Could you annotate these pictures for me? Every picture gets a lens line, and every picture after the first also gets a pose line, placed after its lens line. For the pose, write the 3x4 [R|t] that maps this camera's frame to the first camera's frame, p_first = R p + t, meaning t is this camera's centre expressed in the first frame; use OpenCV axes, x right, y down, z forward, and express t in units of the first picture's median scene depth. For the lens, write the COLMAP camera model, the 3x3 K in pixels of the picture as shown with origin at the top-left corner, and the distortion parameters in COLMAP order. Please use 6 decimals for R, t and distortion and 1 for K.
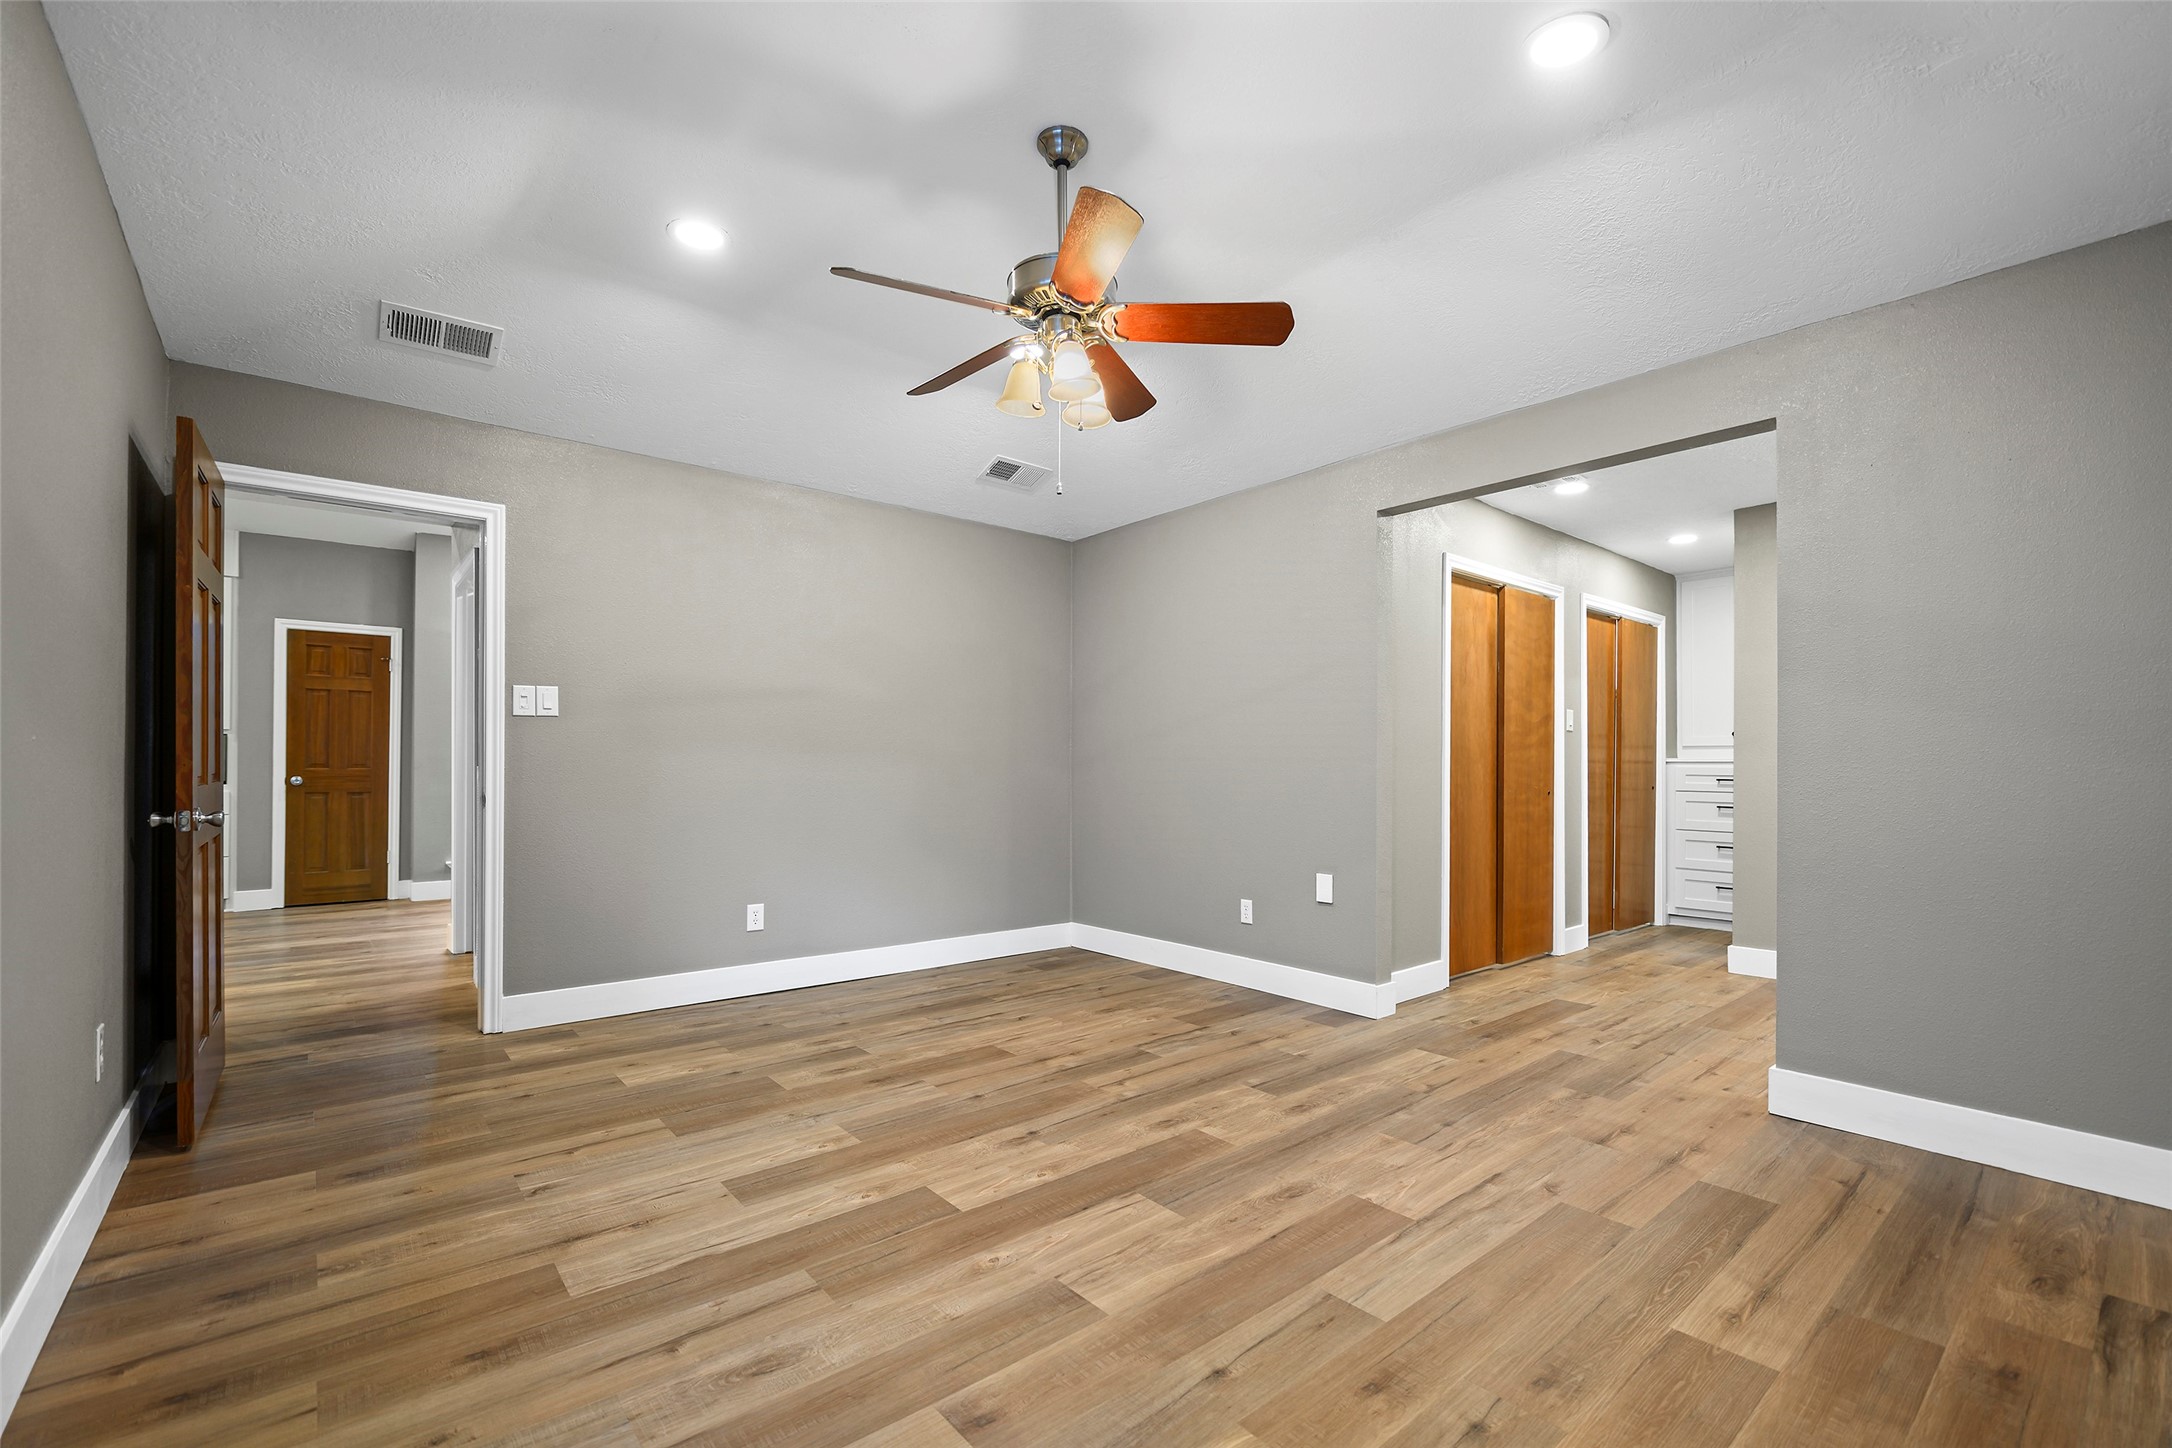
lens RADIAL K [[928.3, 0, 1093.6], [0, 928.3, 758.3], [0, 0, 1]] dist [-0.000270, -0.000038]
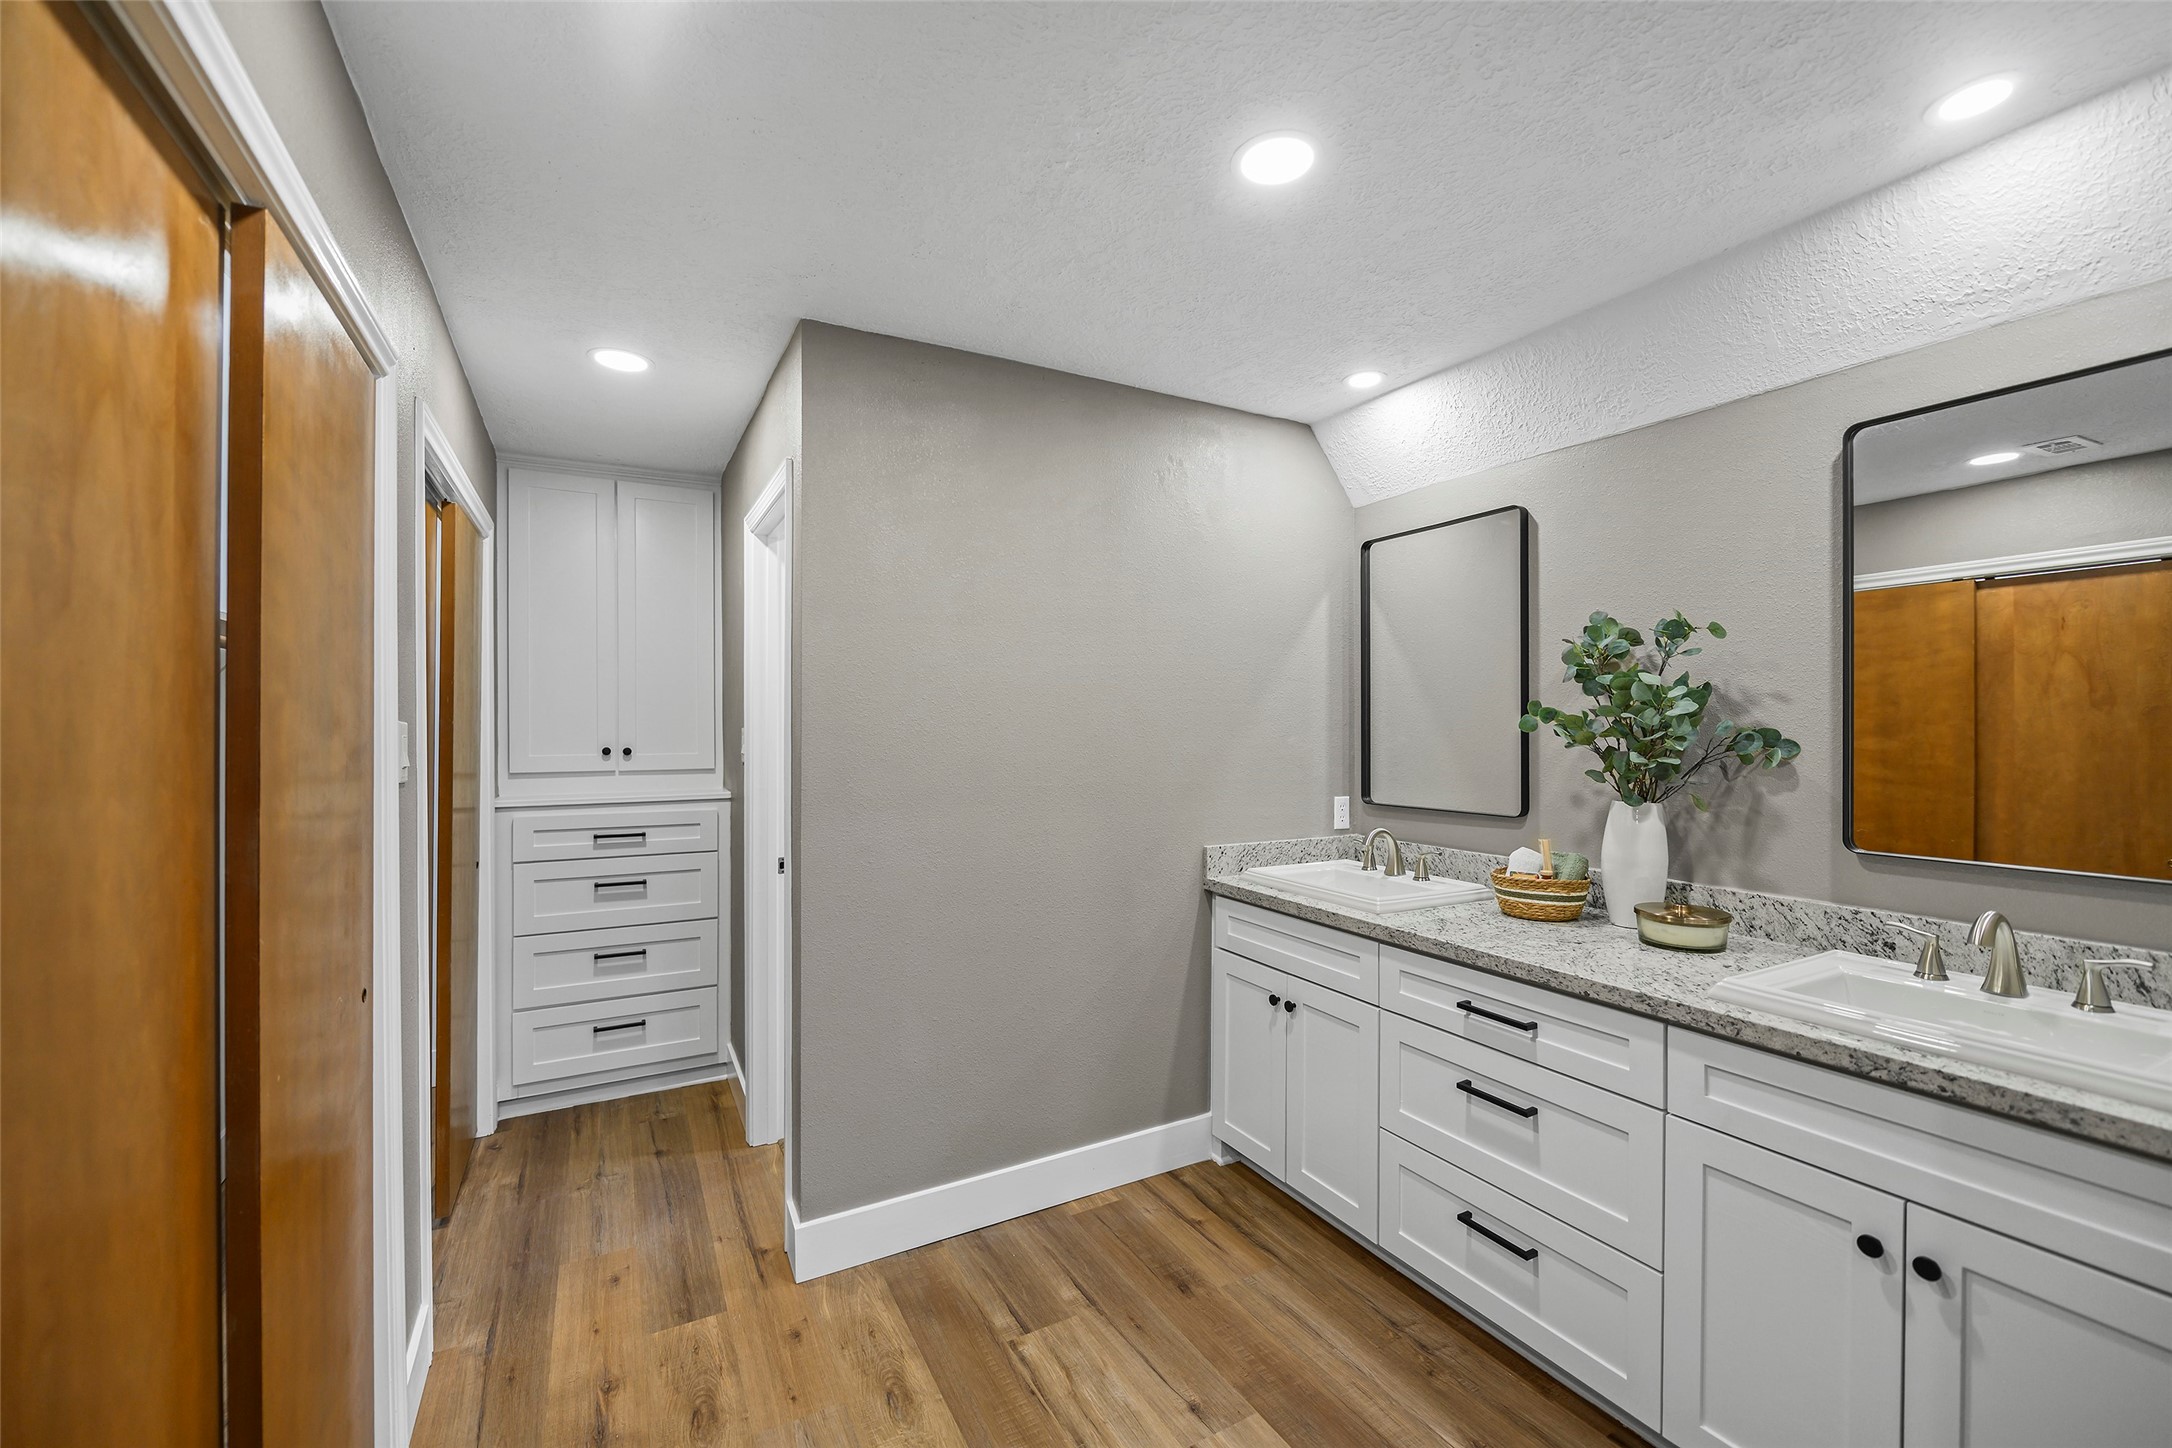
lens RADIAL K [[871.0, 0, 1075.0], [0, 871.0, 724.3], [0, 0, 1]] dist [-0.000661, -0.000591]
pose [[0.198775, -0.003367, 0.980039, 0.407087], [-0.007228, 0.999962, 0.004902, -0.089932], [-0.980018, -0.008058, 0.198743, 1.145425]]
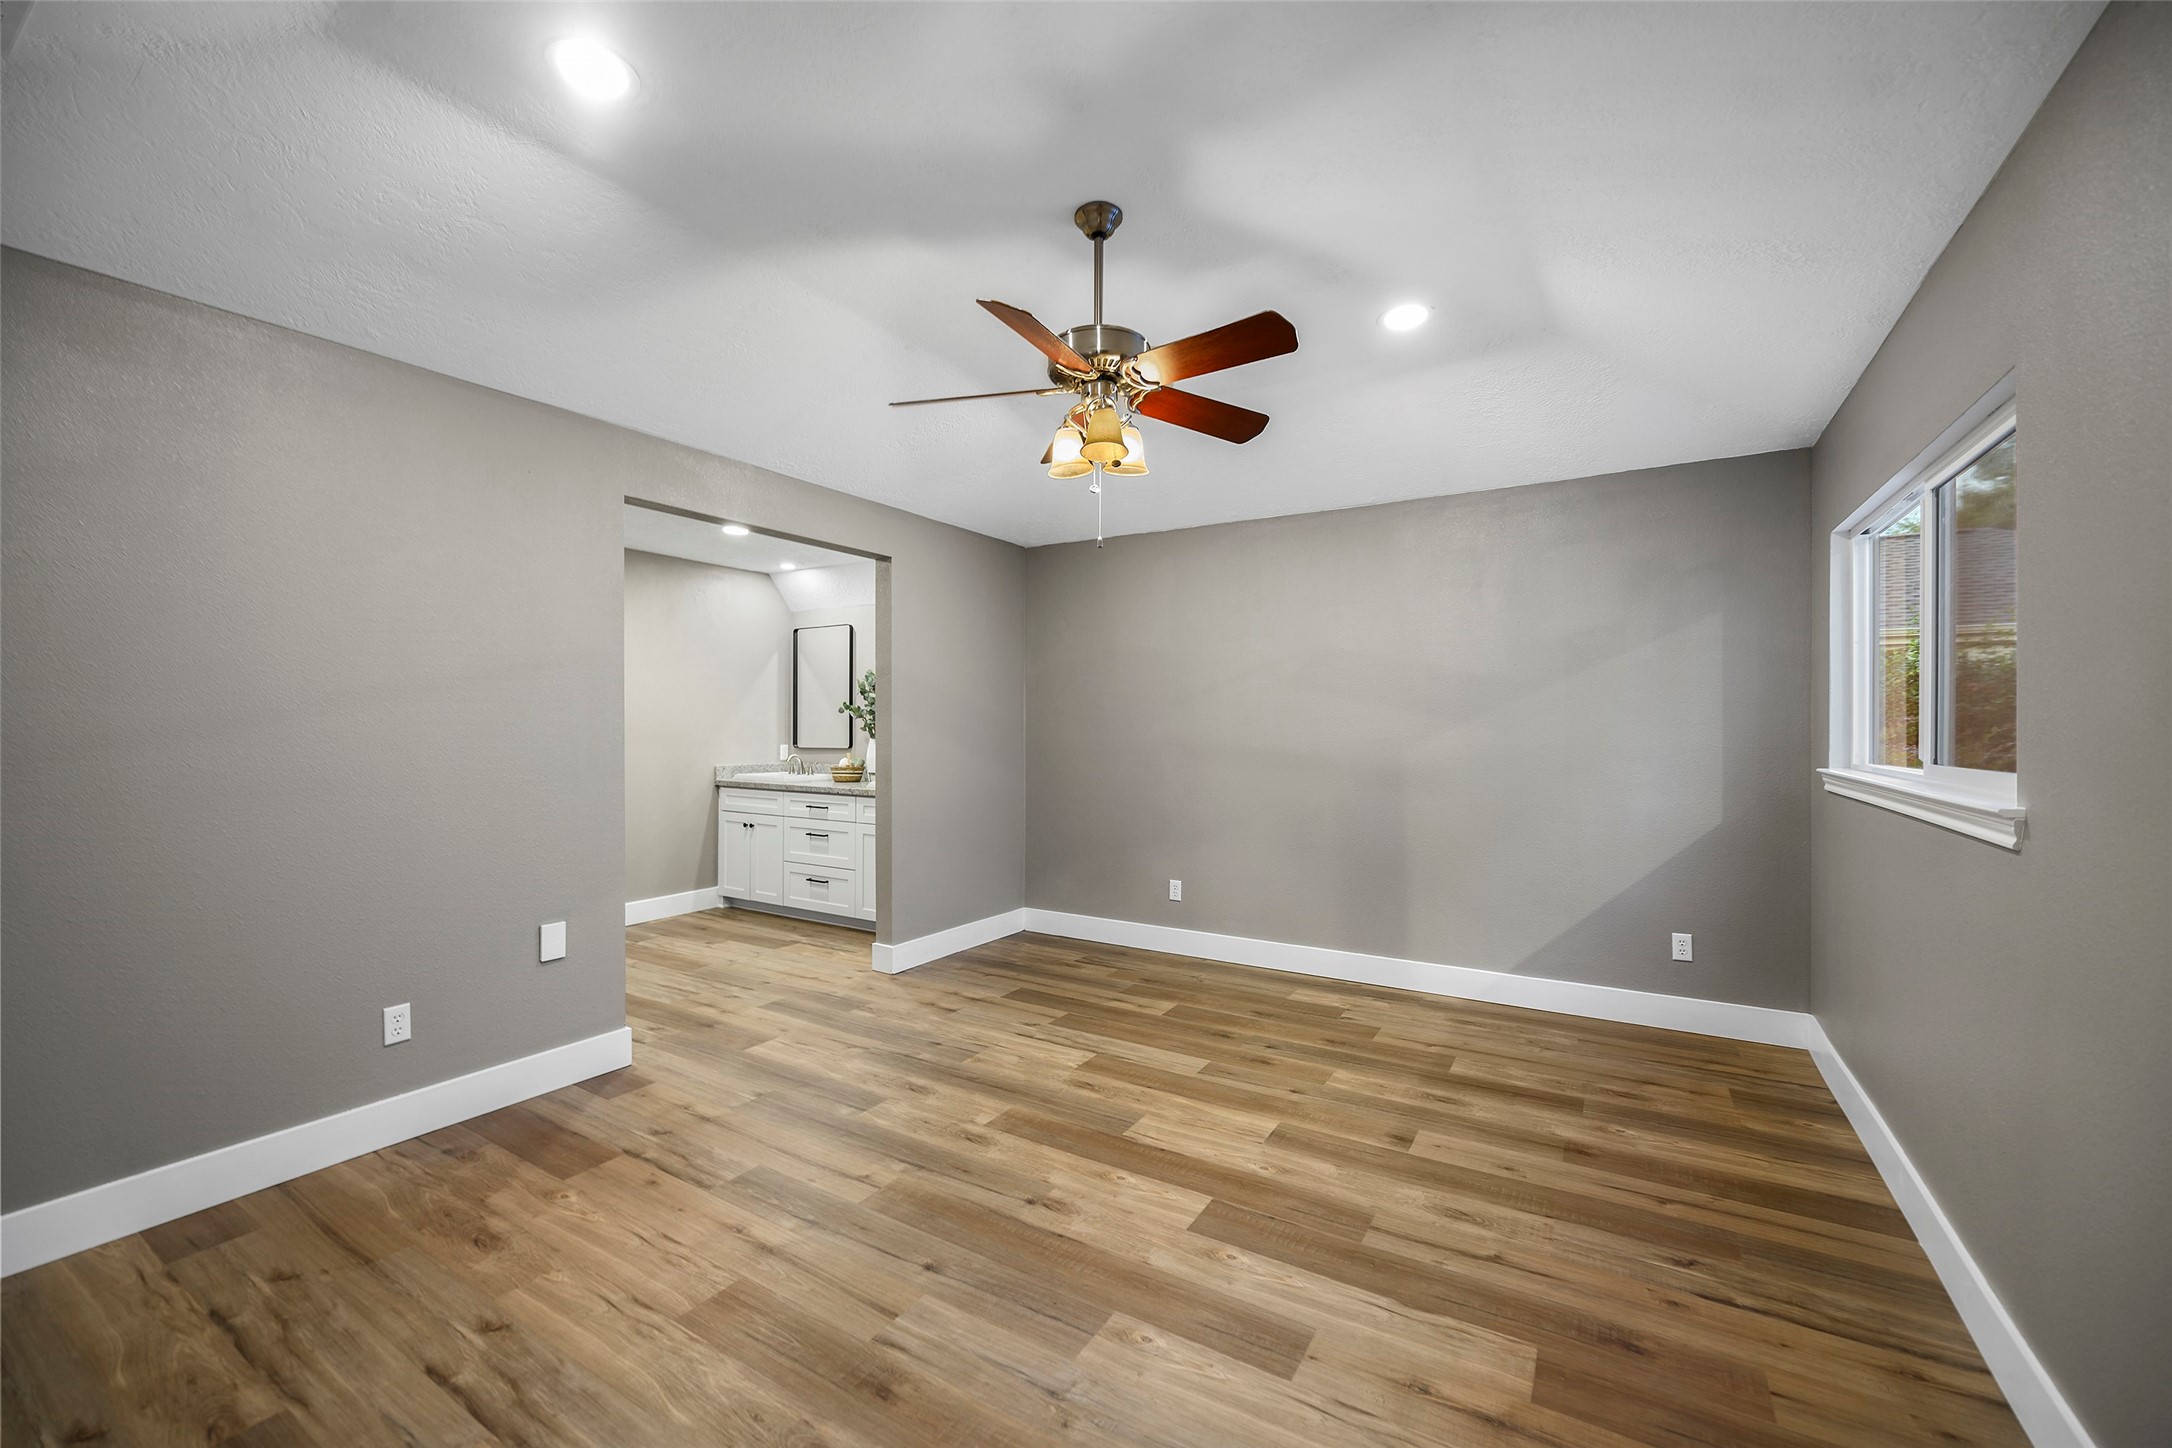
lens RADIAL K [[871.0, 0, 1075.0], [0, 871.0, 724.3], [0, 0, 1]] dist [-0.000661, -0.000591]
pose [[-0.308279, -0.001921, 0.951294, -0.762044], [-0.008260, 0.999966, -0.000657, -0.062433], [-0.951260, -0.008060, -0.308284, 1.032165]]
